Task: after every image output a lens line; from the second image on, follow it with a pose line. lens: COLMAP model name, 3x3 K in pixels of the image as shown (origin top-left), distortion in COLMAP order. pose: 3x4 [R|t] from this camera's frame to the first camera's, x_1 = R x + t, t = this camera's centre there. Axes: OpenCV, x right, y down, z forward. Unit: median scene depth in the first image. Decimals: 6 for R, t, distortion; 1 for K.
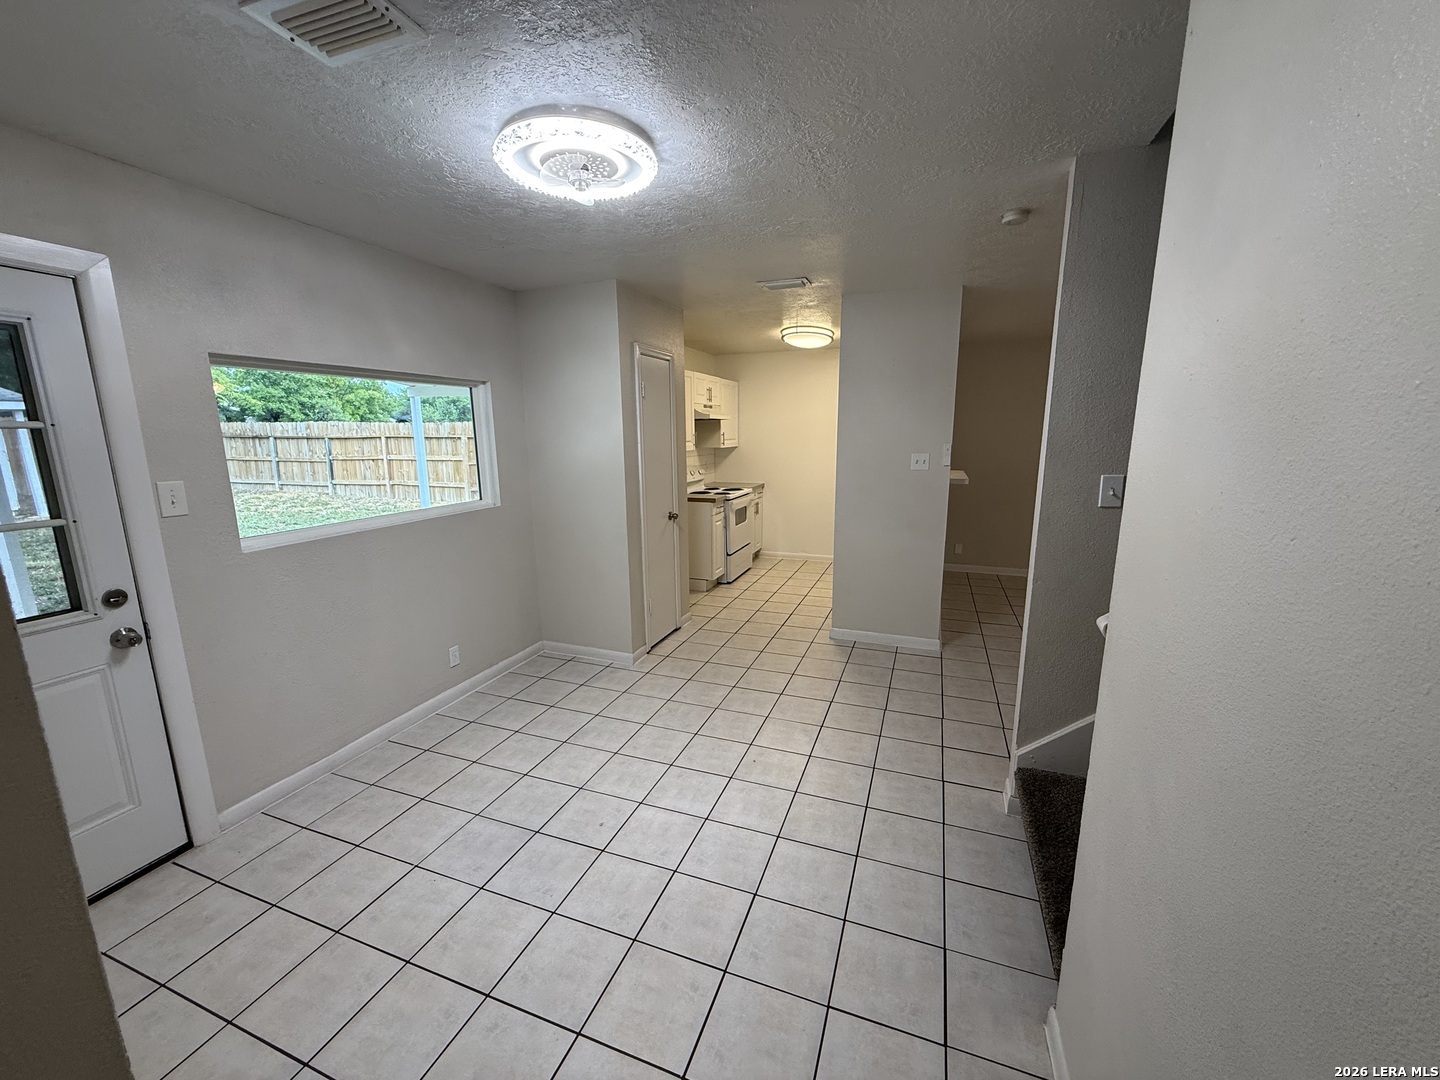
lens RADIAL K [[573.0, 0, 717.9], [0, 573.0, 543.2], [0, 0, 1]] dist [-0.002689, -0.000132]
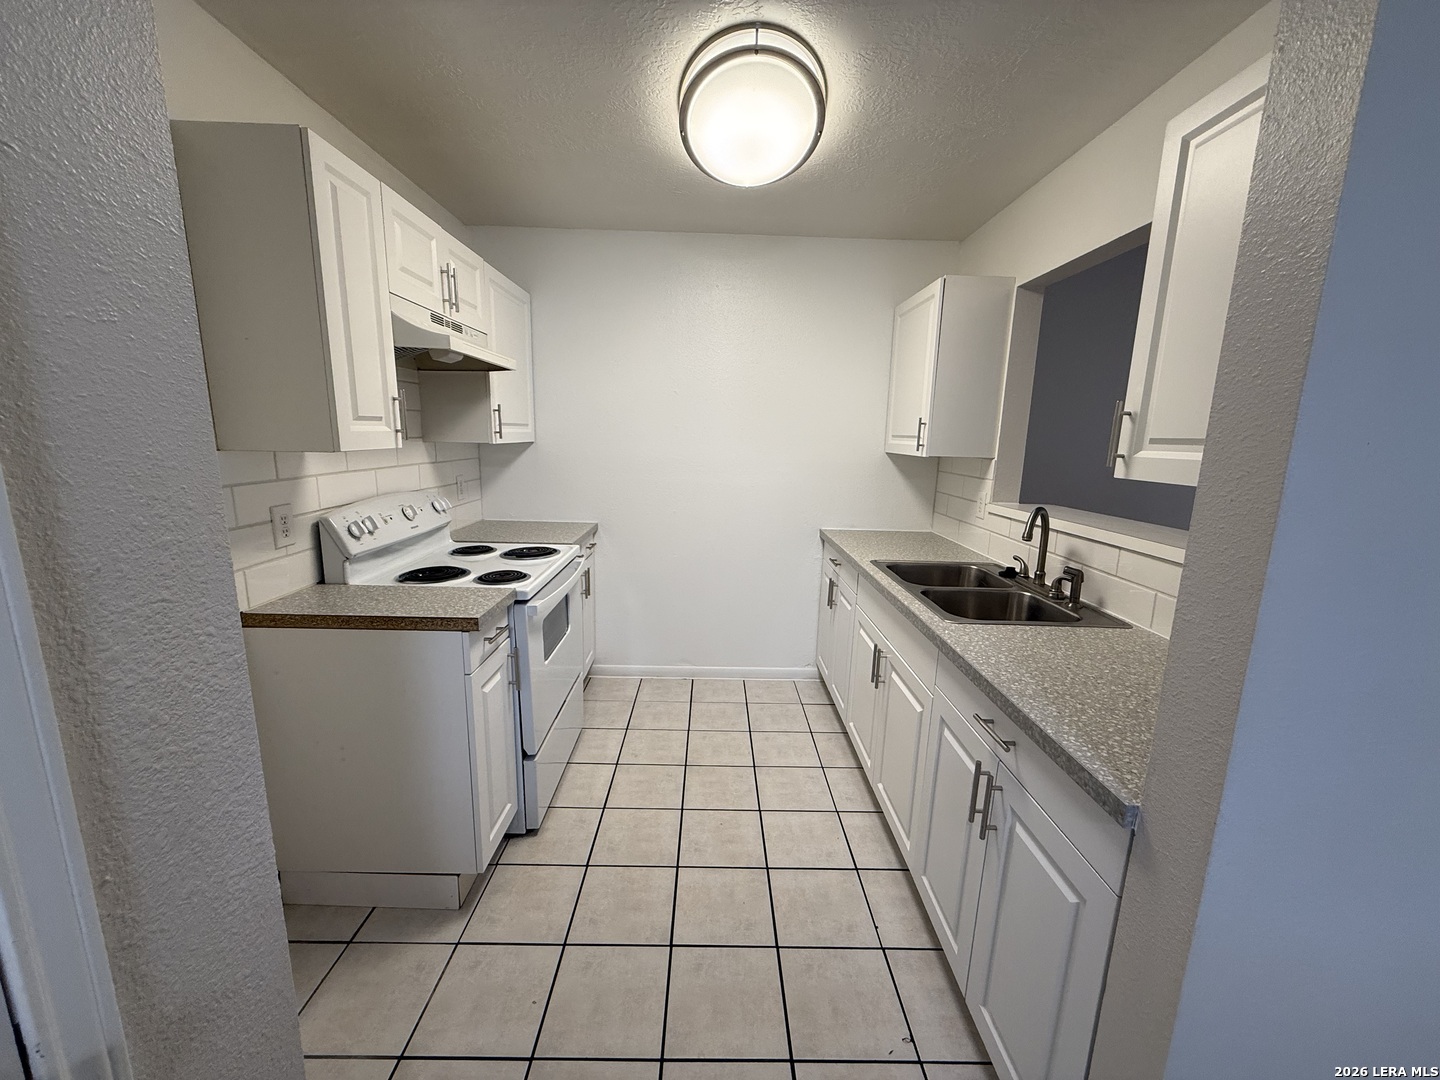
lens RADIAL K [[573.0, 0, 717.9], [0, 573.0, 543.2], [0, 0, 1]] dist [-0.002689, -0.000132]
pose [[0.934233, -0.040311, 0.354379, 0.007697], [0.041807, 0.999120, 0.003436, -0.096233], [-0.354205, 0.011606, 0.935096, 0.600090]]
